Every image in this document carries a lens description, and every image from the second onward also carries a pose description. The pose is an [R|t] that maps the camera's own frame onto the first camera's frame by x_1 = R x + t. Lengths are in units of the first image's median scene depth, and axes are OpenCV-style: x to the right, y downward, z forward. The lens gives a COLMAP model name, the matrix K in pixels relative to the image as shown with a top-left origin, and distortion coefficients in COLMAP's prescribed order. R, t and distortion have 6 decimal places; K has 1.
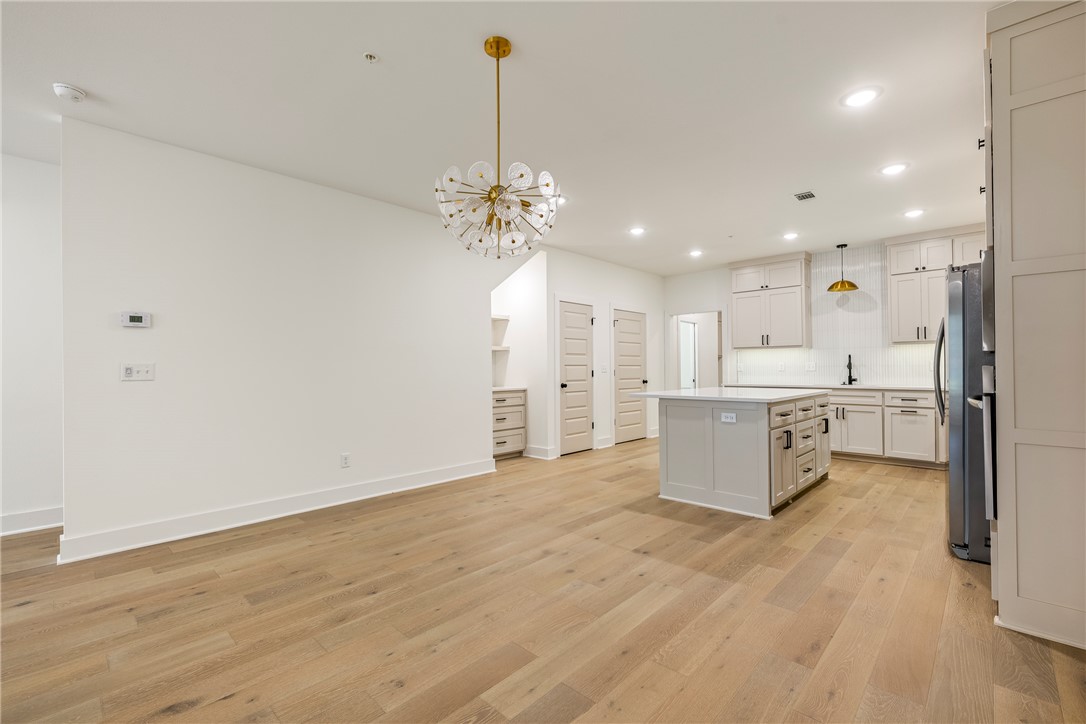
lens RADIAL K [[471.6, 0, 540.0], [0, 471.6, 364.4], [0, 0, 1]] dist [-0.000312, -0.000918]
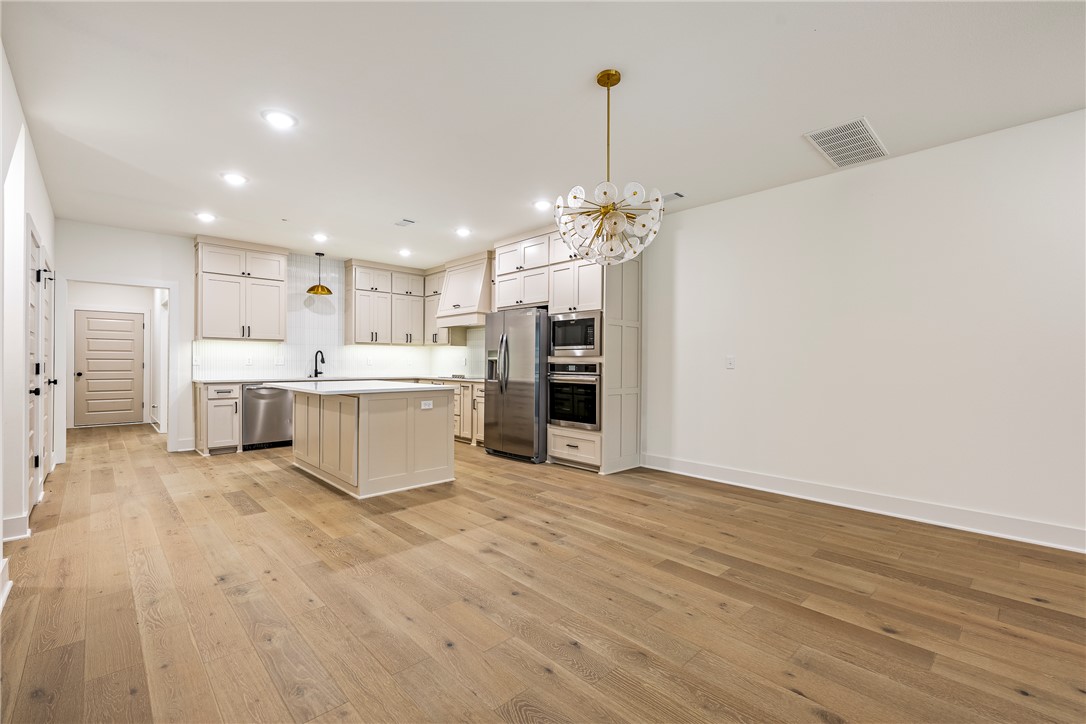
lens RADIAL K [[471.6, 0, 542.7], [0, 471.6, 362.3], [0, 0, 1]] dist [-0.000312, -0.000918]
pose [[0.043475, 0.007825, 0.999024, -0.517194], [-0.013781, 0.999879, -0.007232, 0.009194], [-0.998959, -0.013454, 0.043578, 0.462873]]
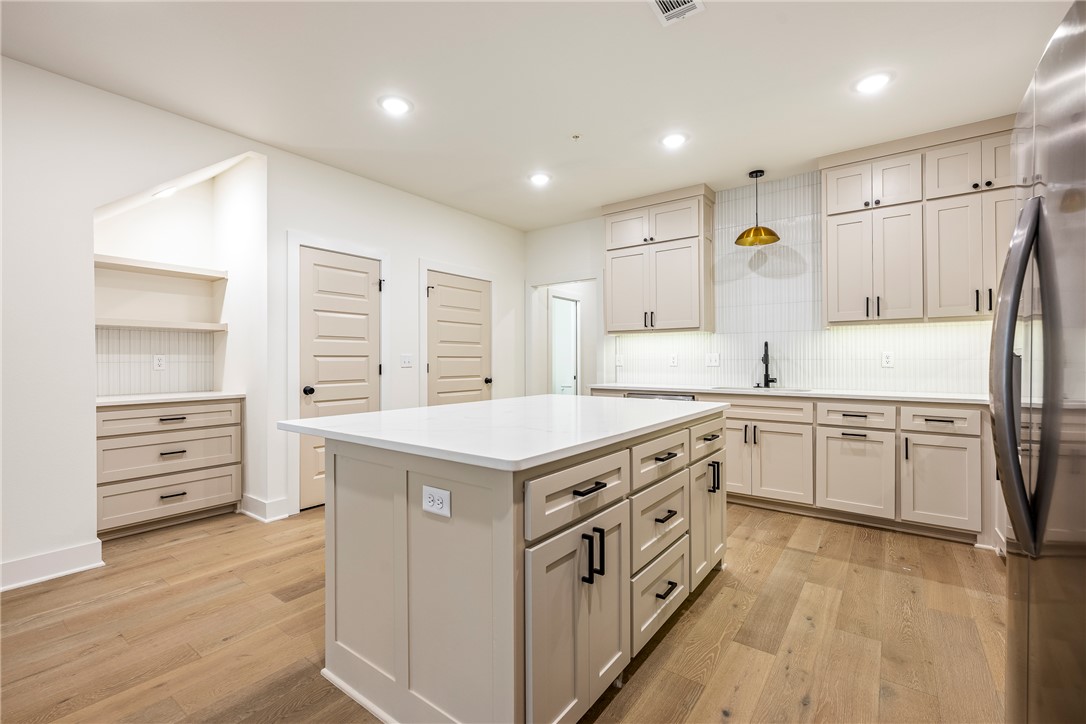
lens RADIAL K [[471.6, 0, 541.7], [0, 471.6, 360.1], [0, 0, 1]] dist [-0.000312, -0.000918]
pose [[0.992598, 0.004252, 0.121368, 0.302677], [-0.005321, 0.999950, 0.008486, 0.000738], [-0.121326, -0.009069, 0.992571, 0.437951]]
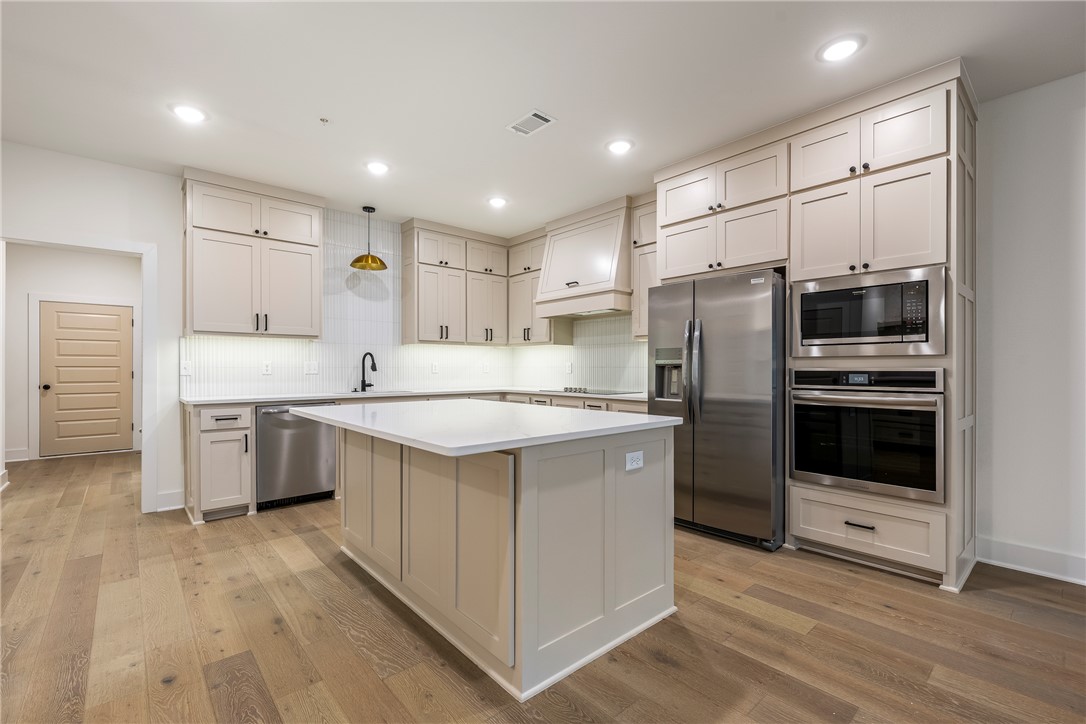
lens RADIAL K [[471.6, 0, 540.1], [0, 471.6, 368.7], [0, 0, 1]] dist [-0.000312, -0.000918]
pose [[0.082554, 0.006217, 0.996567, -0.102735], [-0.009405, 0.999941, -0.005459, 0.008207], [-0.996542, -0.008922, 0.082608, 0.738646]]
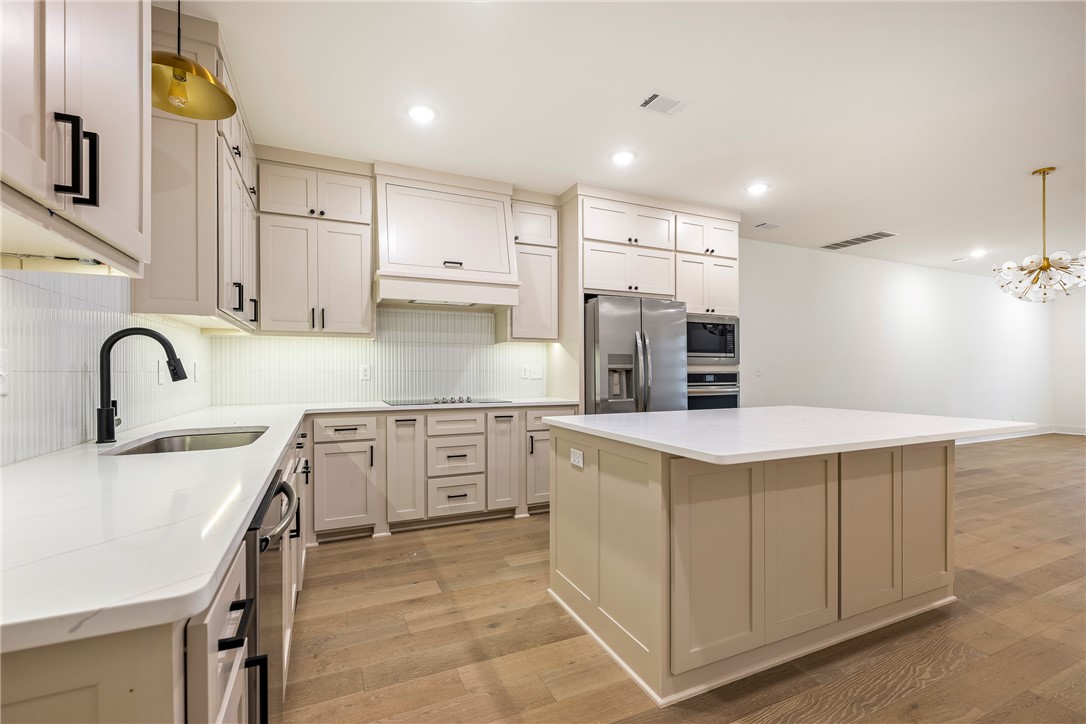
lens RADIAL K [[471.6, 0, 546.2], [0, 471.6, 374.2], [0, 0, 1]] dist [-0.000312, -0.000918]
pose [[-0.929551, 0.009944, 0.368560, 0.382737], [0.007256, 0.999936, -0.008678, 0.011317], [-0.368622, -0.005392, -0.929564, 1.314666]]
